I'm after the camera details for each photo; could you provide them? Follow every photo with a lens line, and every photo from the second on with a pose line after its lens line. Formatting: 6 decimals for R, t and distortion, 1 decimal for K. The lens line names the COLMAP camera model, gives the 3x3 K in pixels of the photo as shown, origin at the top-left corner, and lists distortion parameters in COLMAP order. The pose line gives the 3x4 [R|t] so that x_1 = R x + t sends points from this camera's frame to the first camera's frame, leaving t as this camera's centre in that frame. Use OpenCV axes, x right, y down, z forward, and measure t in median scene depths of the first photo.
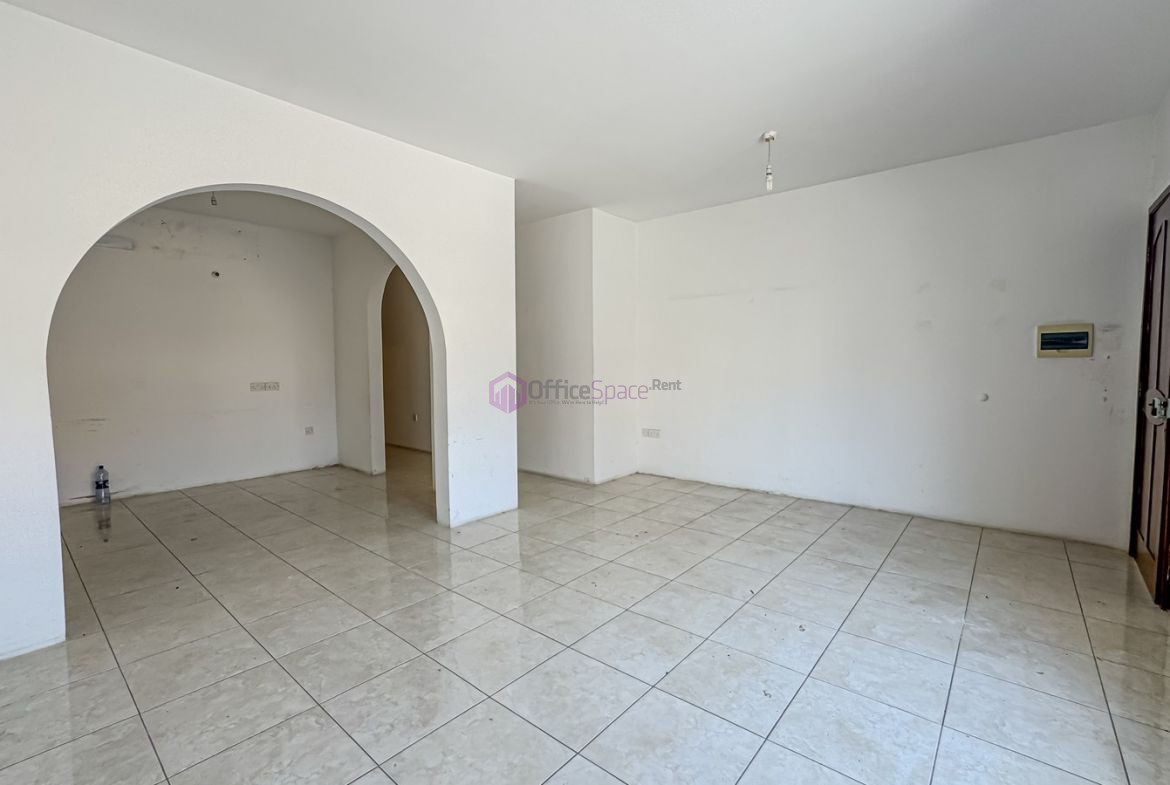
lens RADIAL K [[509.0, 0, 584.5], [0, 509.0, 393.0], [0, 0, 1]] dist [-0.012260, 0.000986]
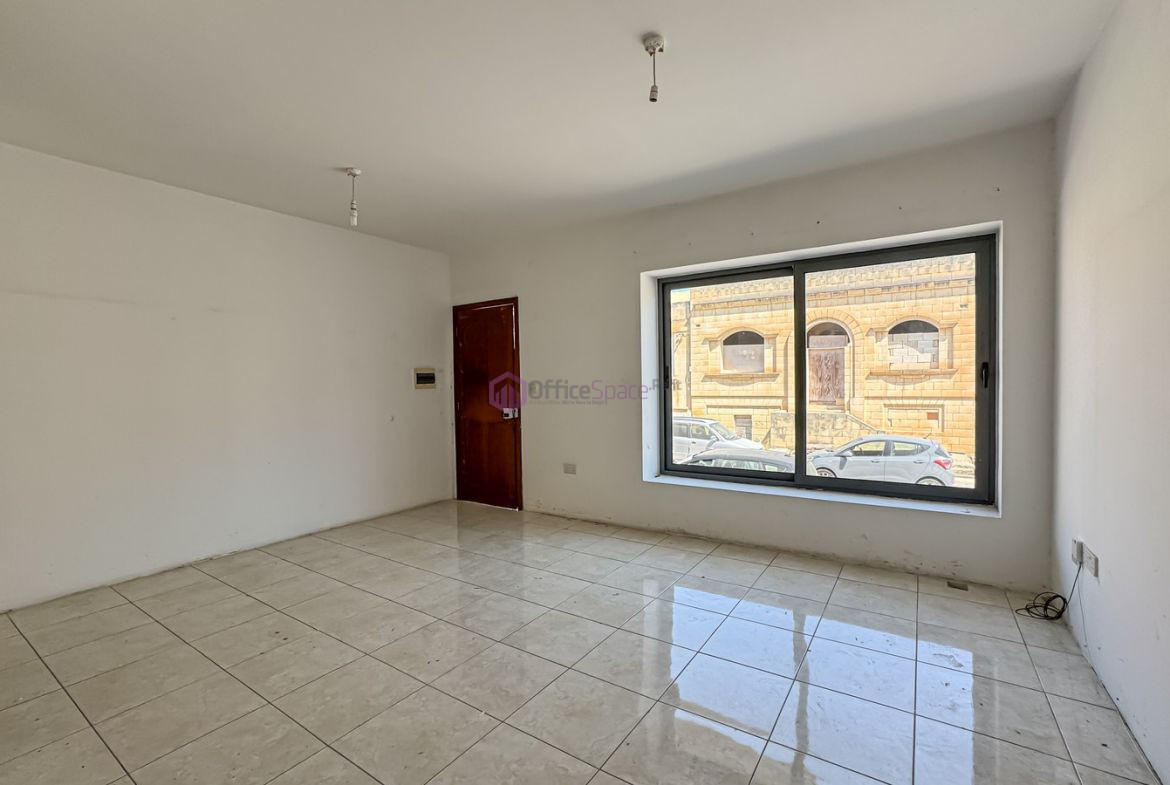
lens RADIAL K [[509.0, 0, 581.9], [0, 509.0, 388.4], [0, 0, 1]] dist [-0.012260, 0.000986]
pose [[-0.098326, -0.000356, 0.995154, -0.700956], [0.076105, 0.997069, 0.007876, -0.047735], [-0.992240, 0.076511, -0.098011, 0.683406]]
